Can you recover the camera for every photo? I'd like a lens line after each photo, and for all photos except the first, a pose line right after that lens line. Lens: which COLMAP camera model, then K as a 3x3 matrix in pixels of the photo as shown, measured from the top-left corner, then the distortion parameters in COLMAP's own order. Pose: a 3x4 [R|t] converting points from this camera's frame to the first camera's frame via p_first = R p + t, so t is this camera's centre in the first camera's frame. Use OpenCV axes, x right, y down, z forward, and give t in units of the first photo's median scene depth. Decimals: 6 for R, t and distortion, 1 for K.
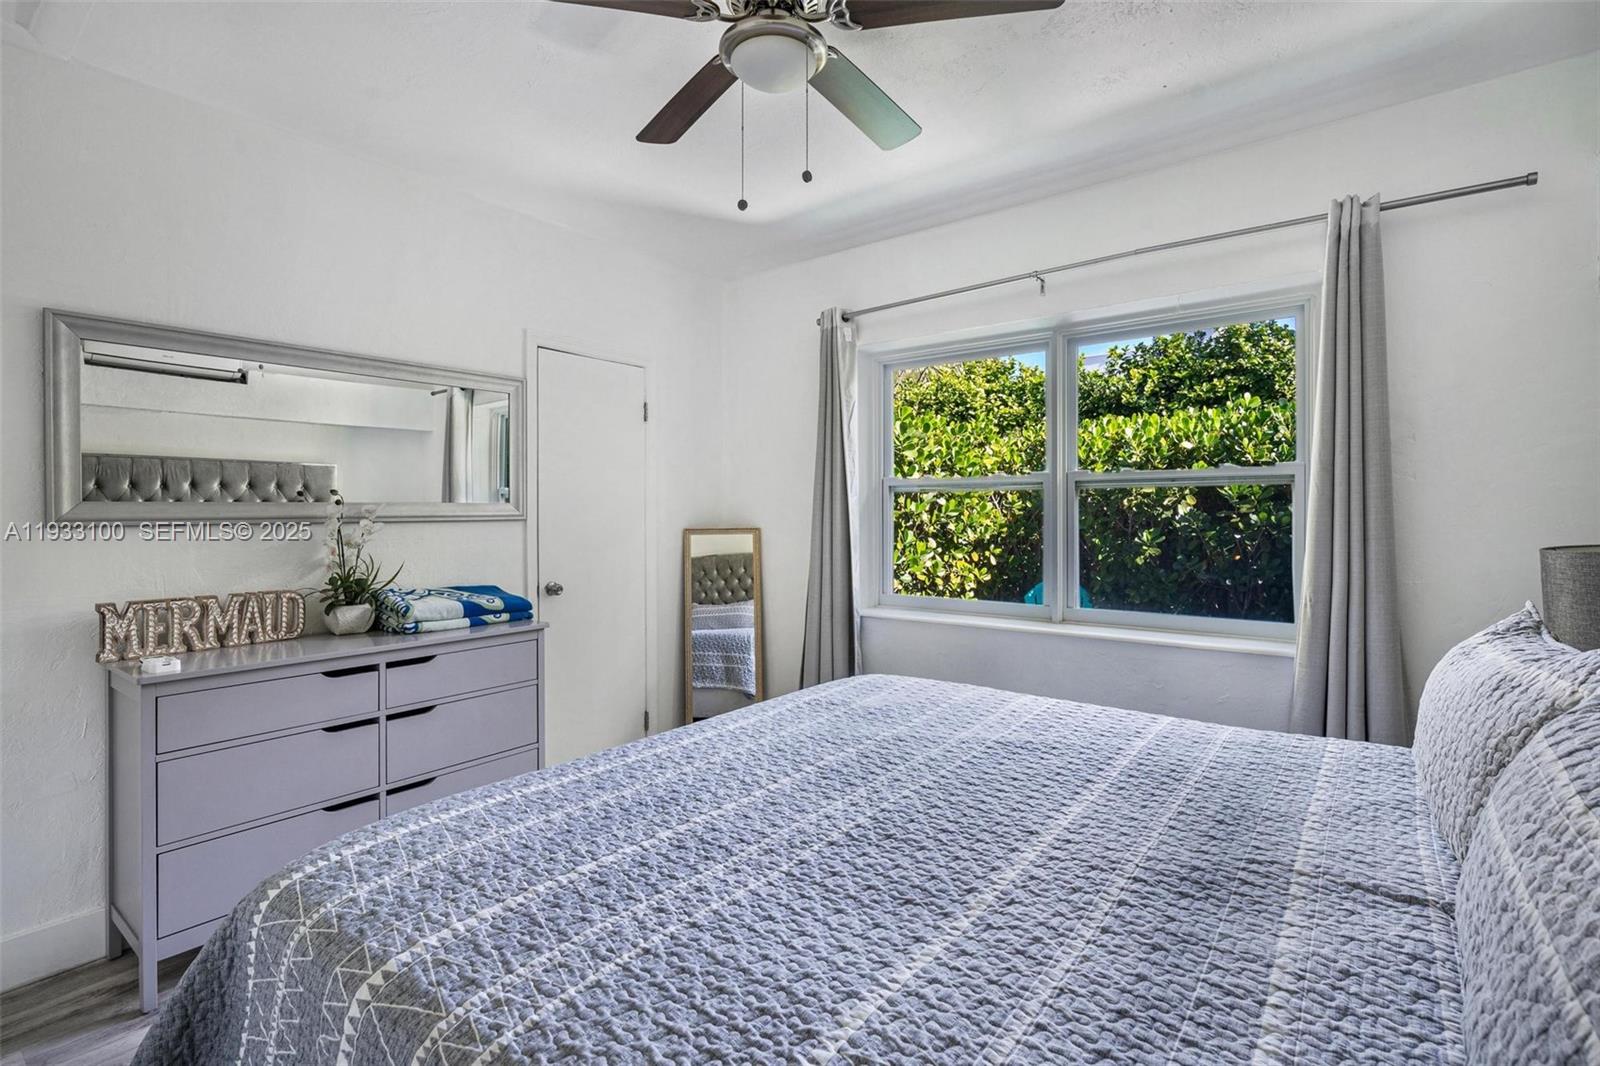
lens RADIAL K [[724.0, 0, 807.7], [0, 724.0, 534.1], [0, 0, 1]] dist [-0.003530, 0.000195]
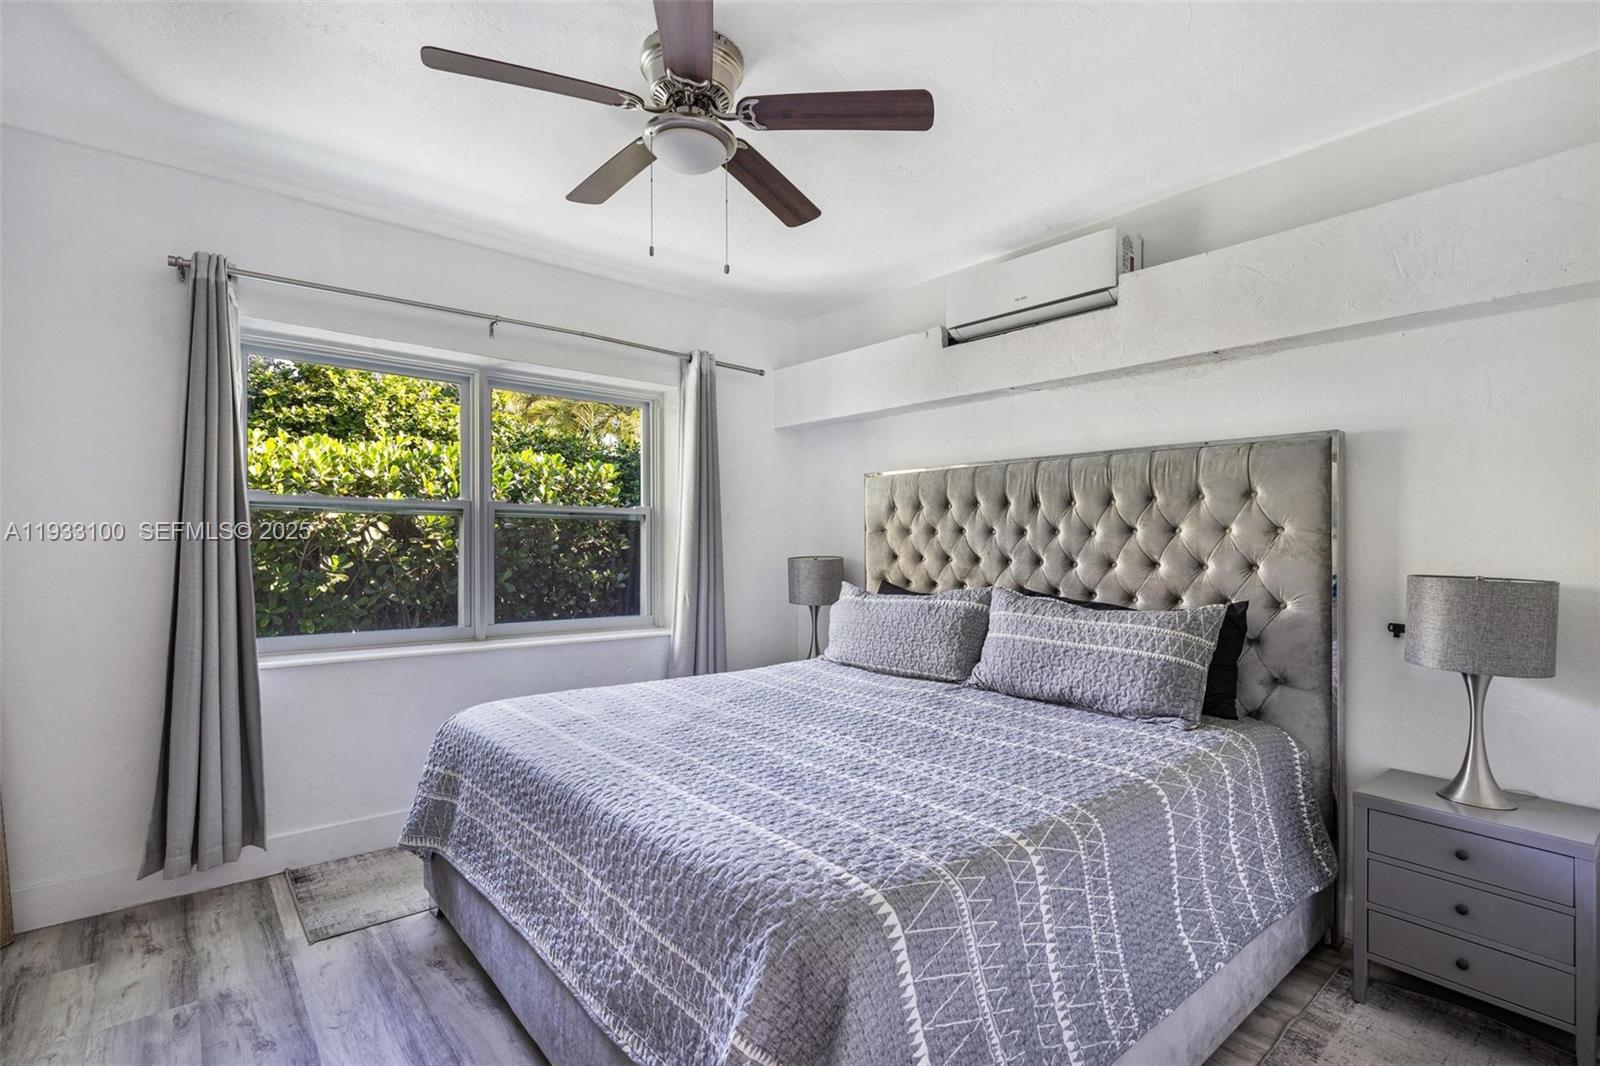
lens RADIAL K [[769.5, 0, 747.5], [0, 769.5, 549.4], [0, 0, 1]] dist [-0.001273, 0.000046]
pose [[0.248351, -0.003618, 0.968663, -0.444505], [0.020414, 0.999790, -0.001500, -0.002112], [-0.968455, 0.020147, 0.248373, 0.220581]]
